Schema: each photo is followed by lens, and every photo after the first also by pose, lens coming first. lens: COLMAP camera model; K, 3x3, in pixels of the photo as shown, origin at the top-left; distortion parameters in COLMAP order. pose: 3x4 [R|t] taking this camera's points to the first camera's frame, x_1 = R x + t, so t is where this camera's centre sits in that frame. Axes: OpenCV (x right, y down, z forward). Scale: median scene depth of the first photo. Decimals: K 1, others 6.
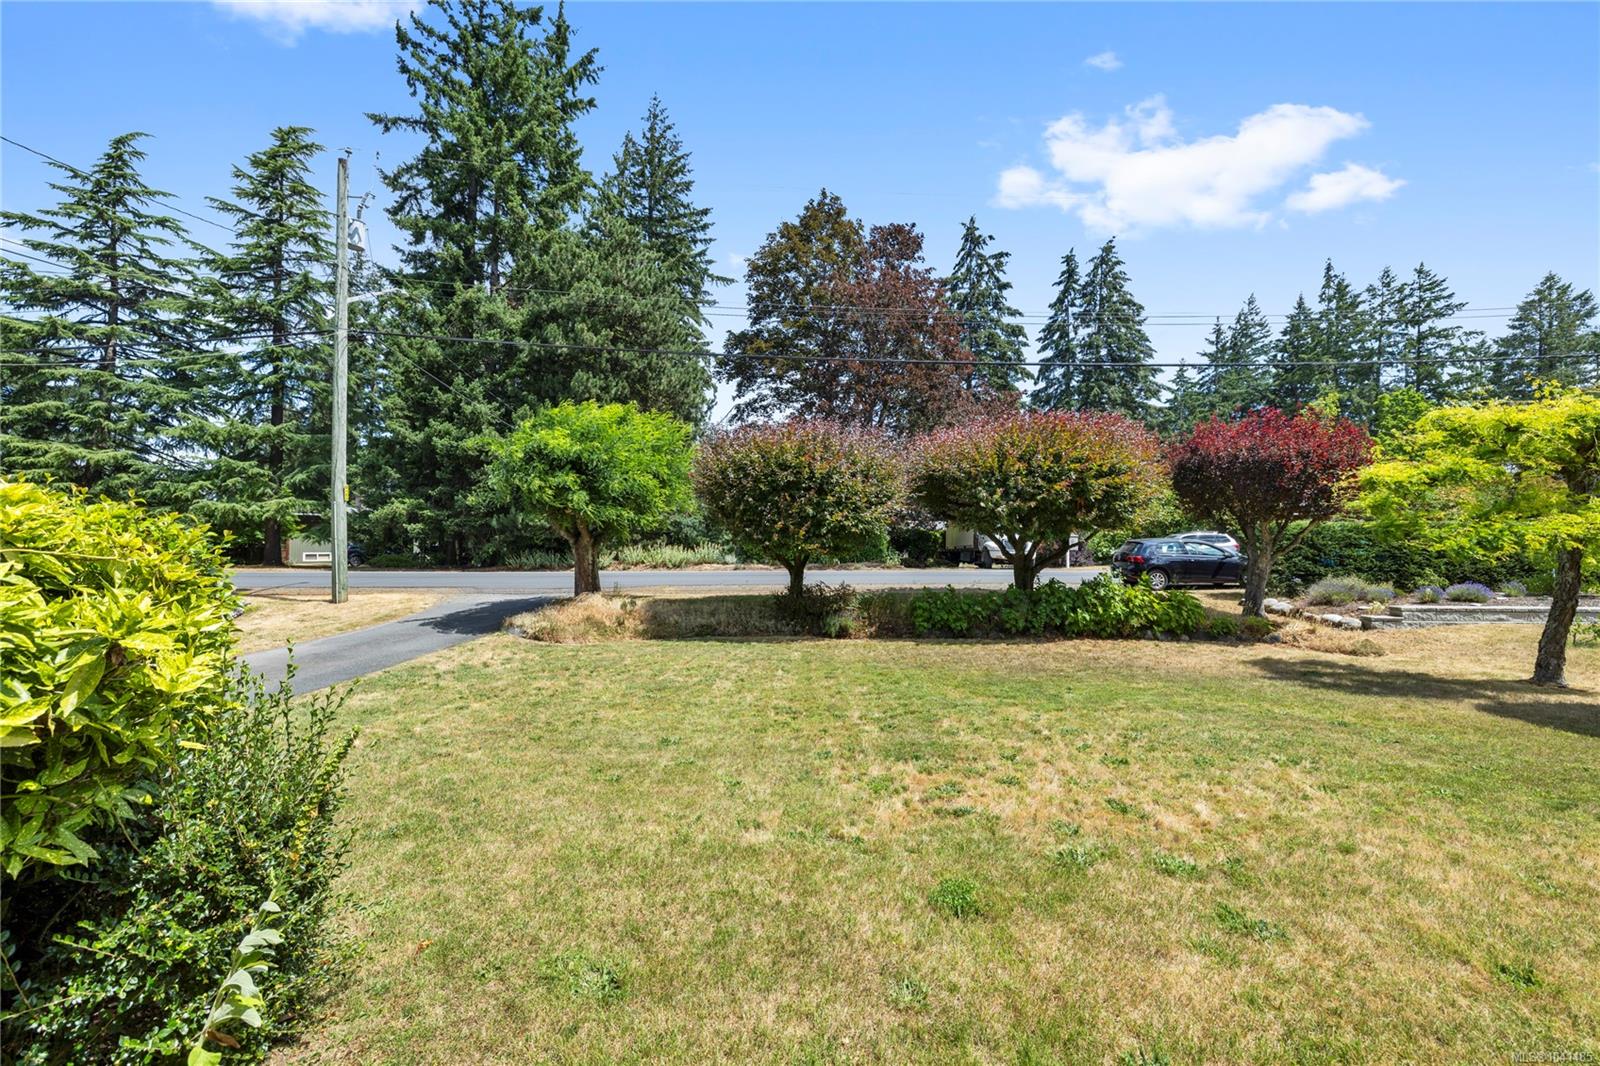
lens RADIAL K [[678.4, 0, 798.5], [0, 678.4, 528.2], [0, 0, 1]] dist [-0.001980, -0.000065]
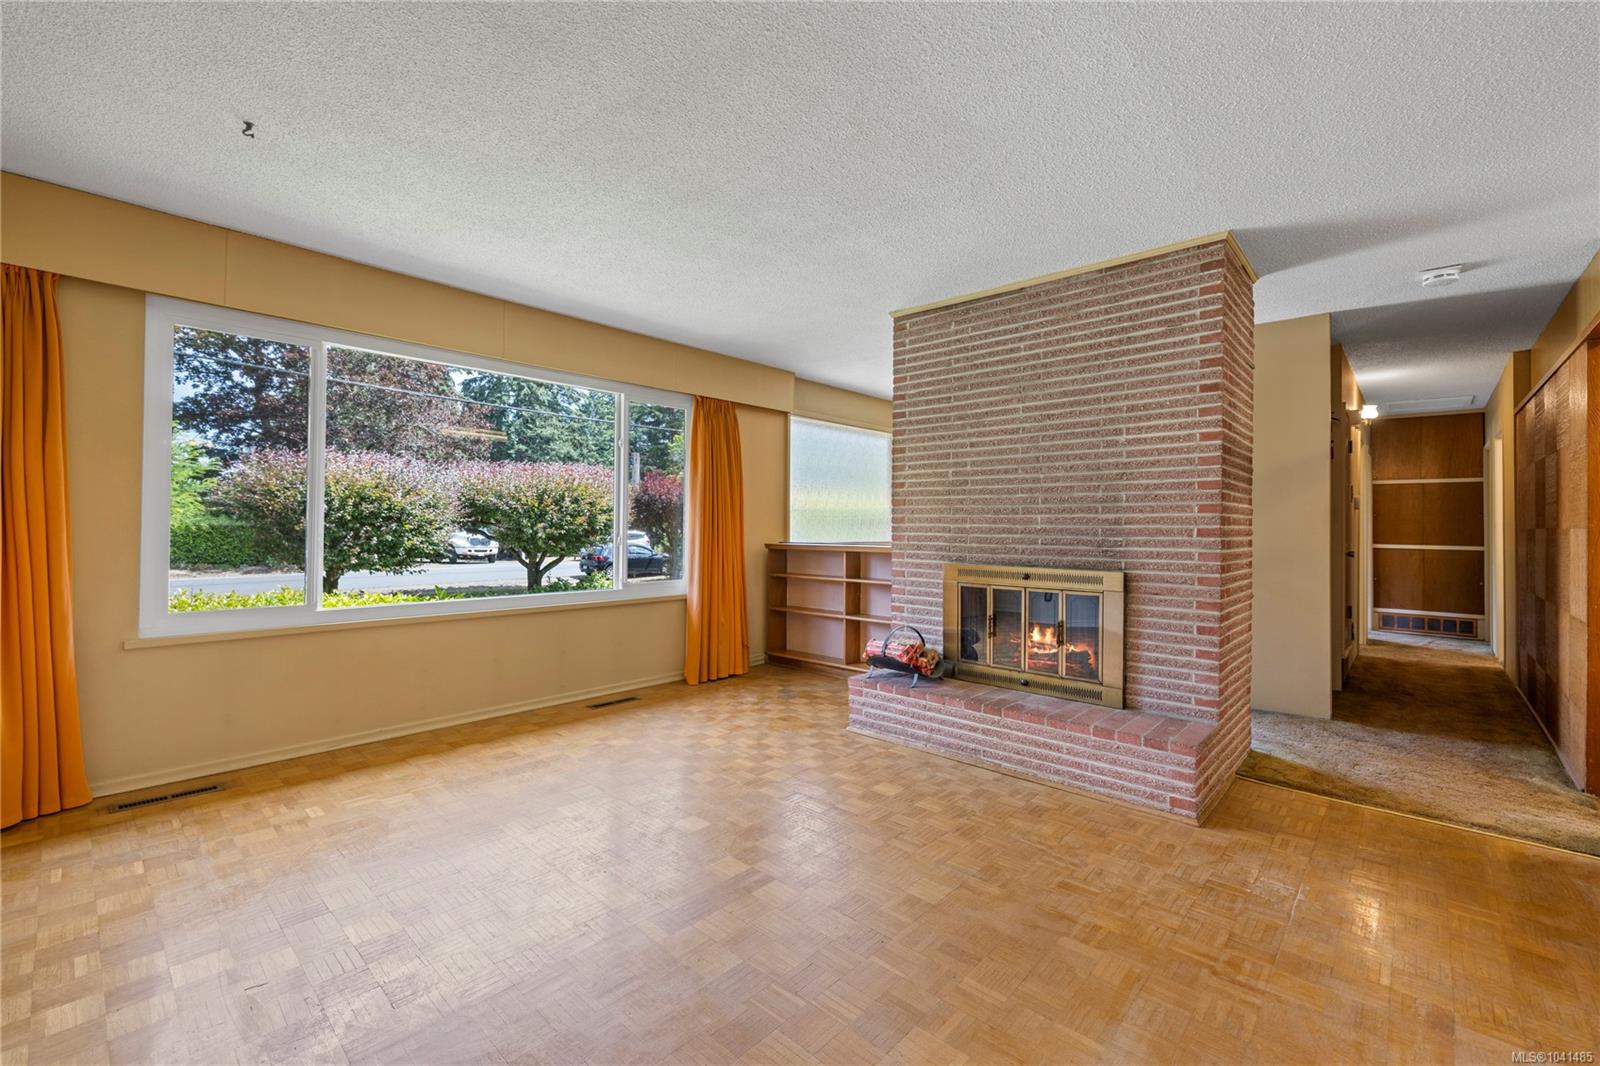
lens RADIAL K [[669.4, 0, 804.5], [0, 669.4, 519.2], [0, 0, 1]] dist [-0.000648, 0.000049]
pose [[0.669269, 0.010309, 0.742949, -0.154922], [-0.022093, 0.999738, 0.006030, -0.033151], [-0.742692, -0.020449, 0.669321, -0.148111]]
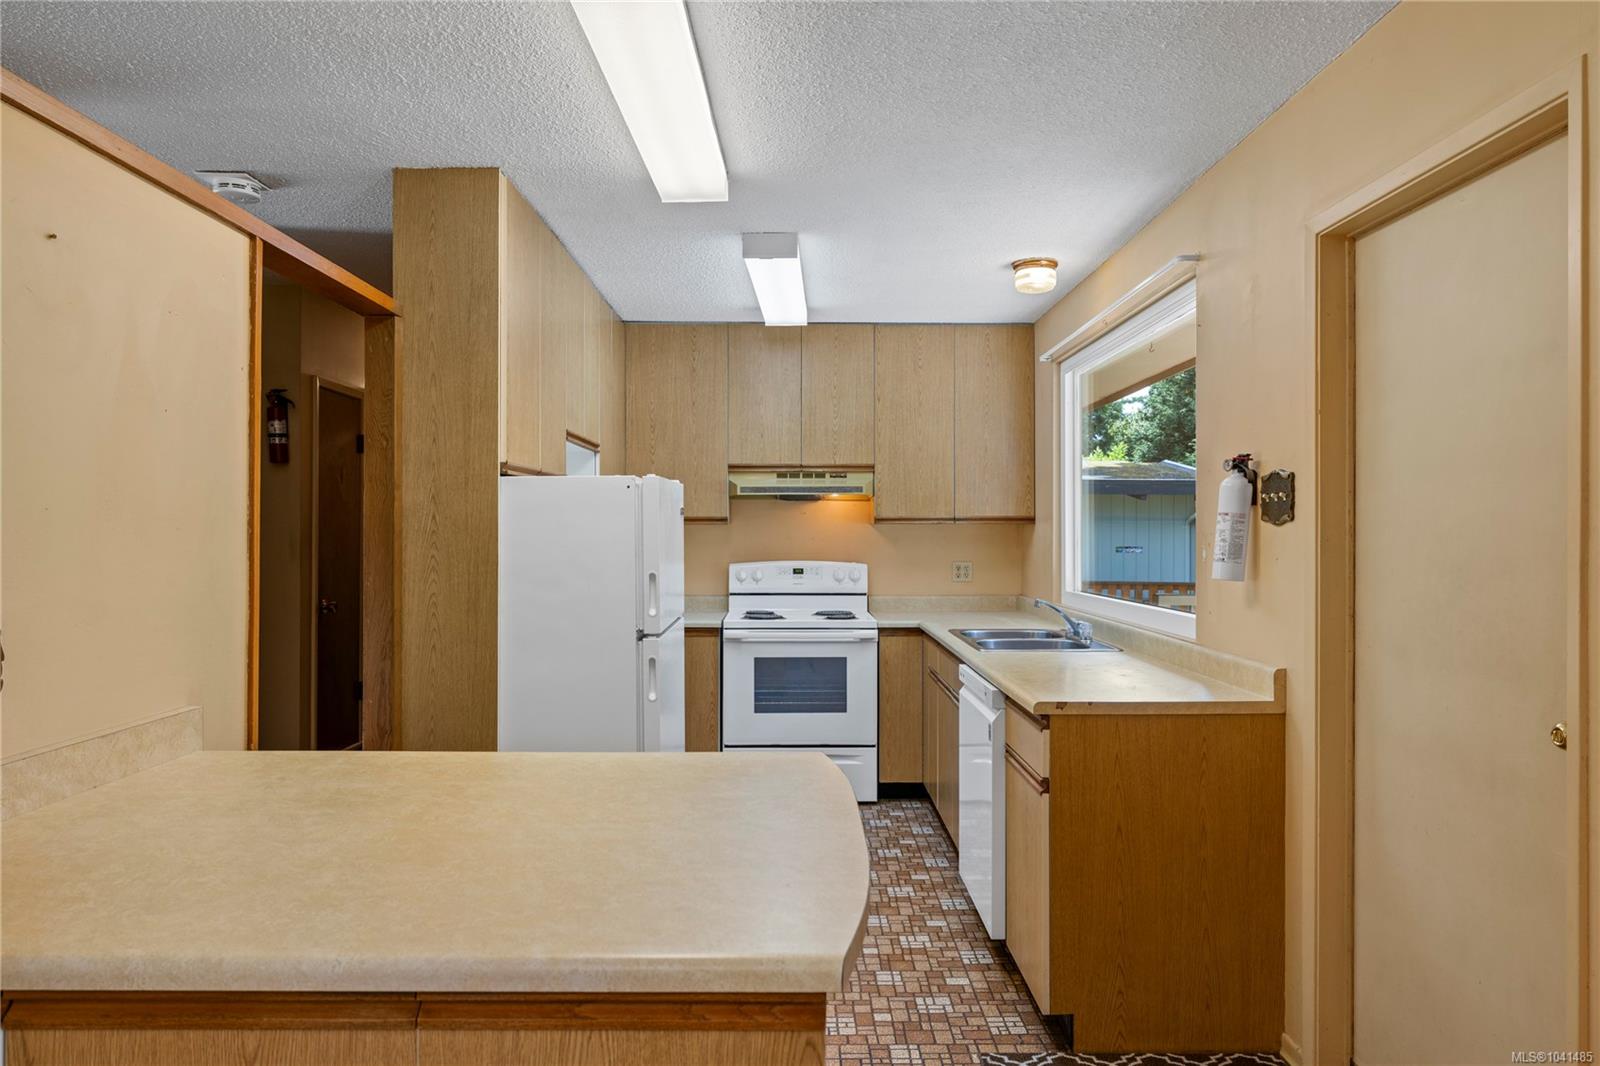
lens RADIAL K [[1025.2, 0, 807.9], [0, 1025.2, 530.8], [0, 0, 1]] dist [0.000976, 0.001208]
pose [[-0.025225, 0.000523, 0.999682, -0.114577], [-0.023136, 0.999732, -0.001107, -0.039753], [-0.999414, -0.023156, -0.025206, -0.203463]]
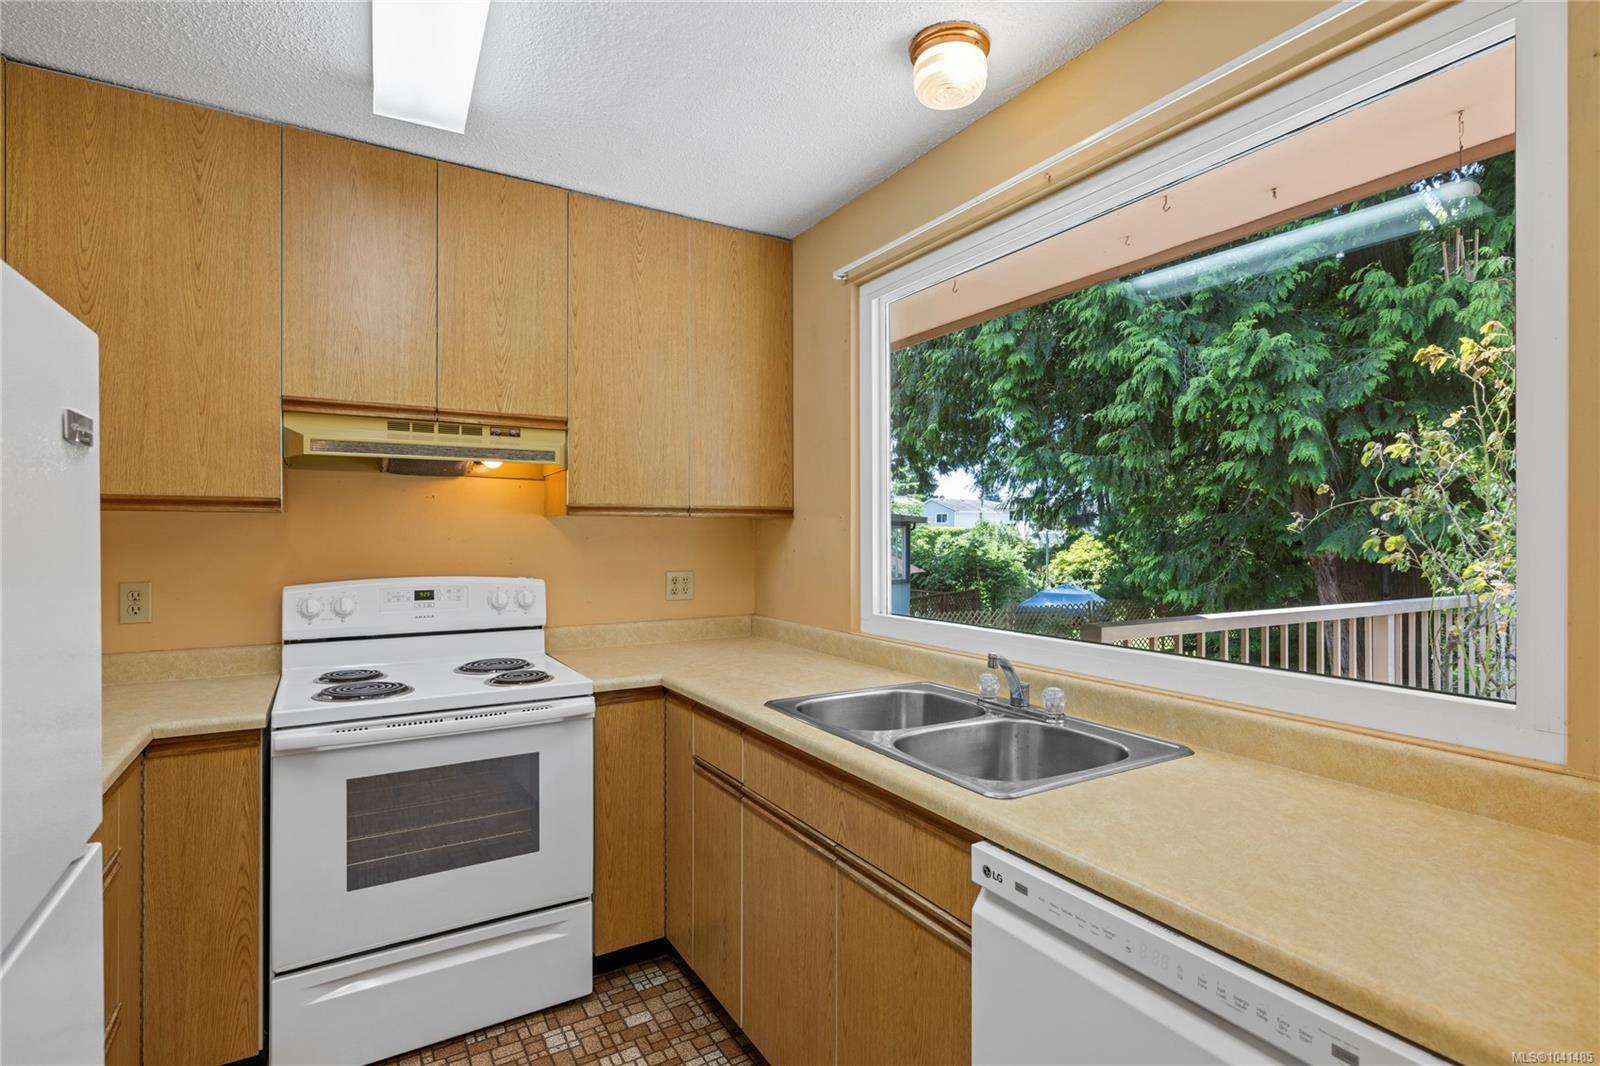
lens RADIAL K [[764.5, 0, 800.0], [0, 764.5, 533.0], [0, 0, 1]] dist [-0.005526, 0.000734]
pose [[-0.528776, -0.002392, 0.848758, -0.026014], [-0.021057, 0.999725, -0.010301, -0.039224], [-0.848500, -0.023320, -0.528681, -0.197883]]
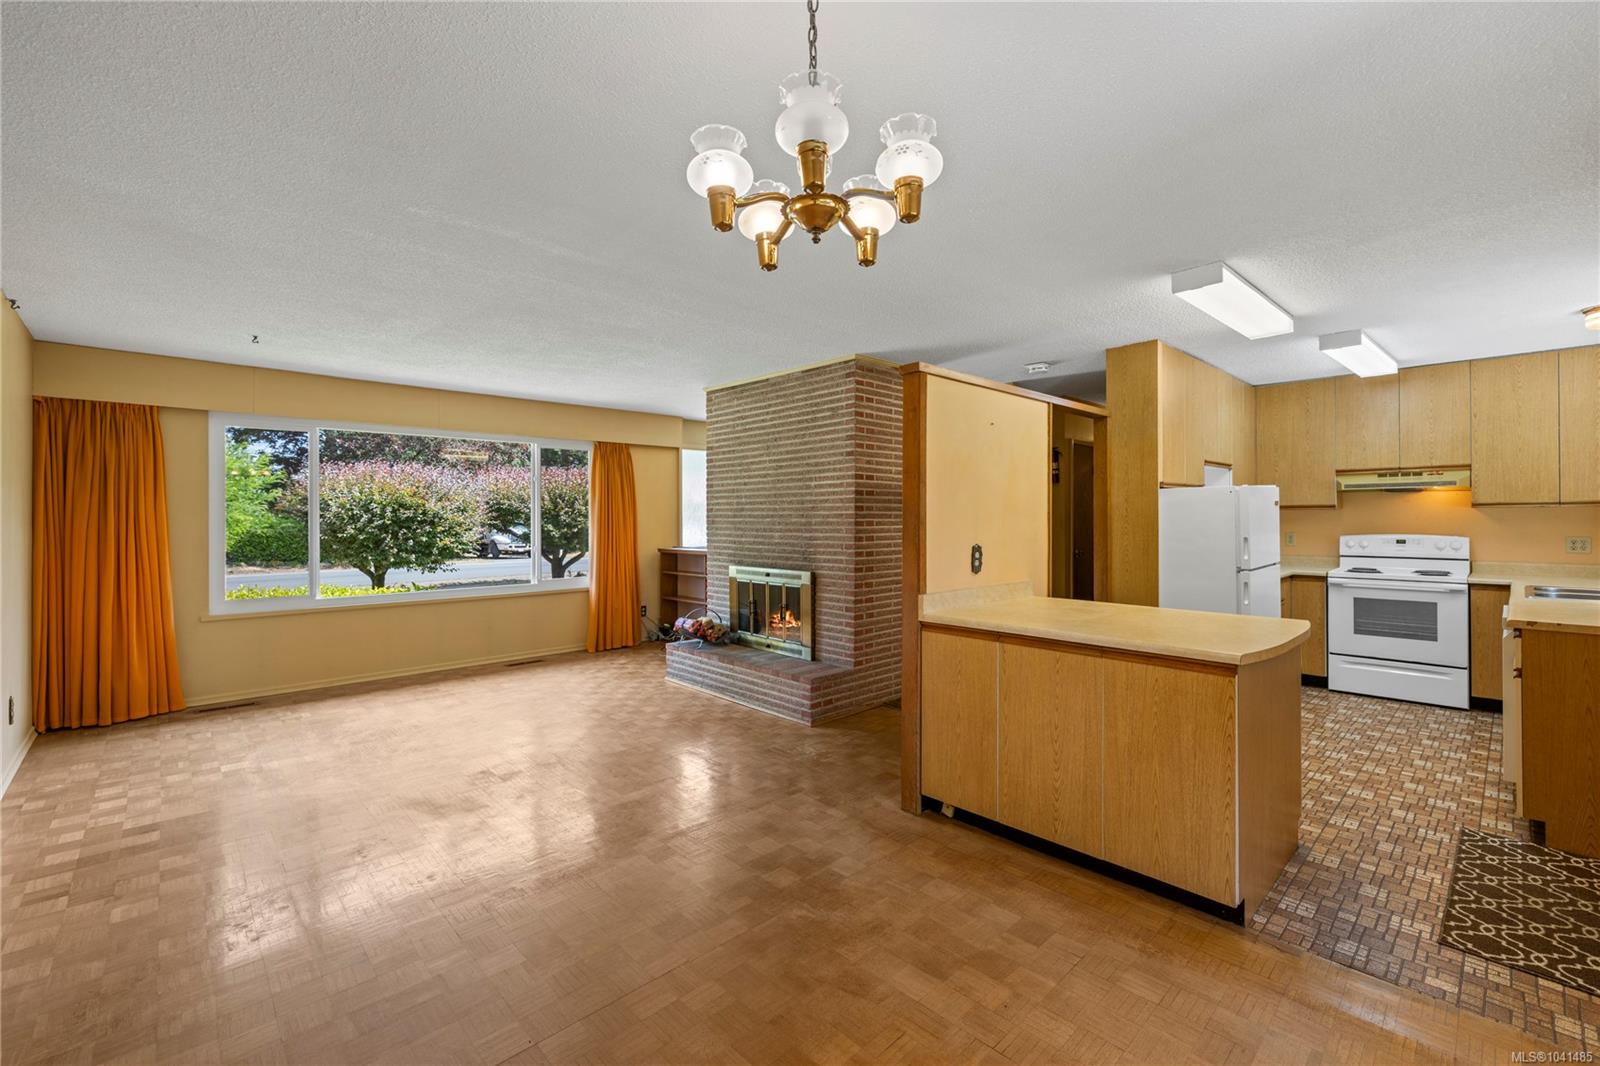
lens RADIAL K [[669.4, 0, 804.5], [0, 669.4, 519.2], [0, 0, 1]] dist [-0.000648, 0.000049]
pose [[0.718106, -0.007395, 0.695894, -0.156207], [-0.008891, 0.999764, 0.019799, -0.040381], [-0.695877, -0.020405, 0.717871, -0.221827]]
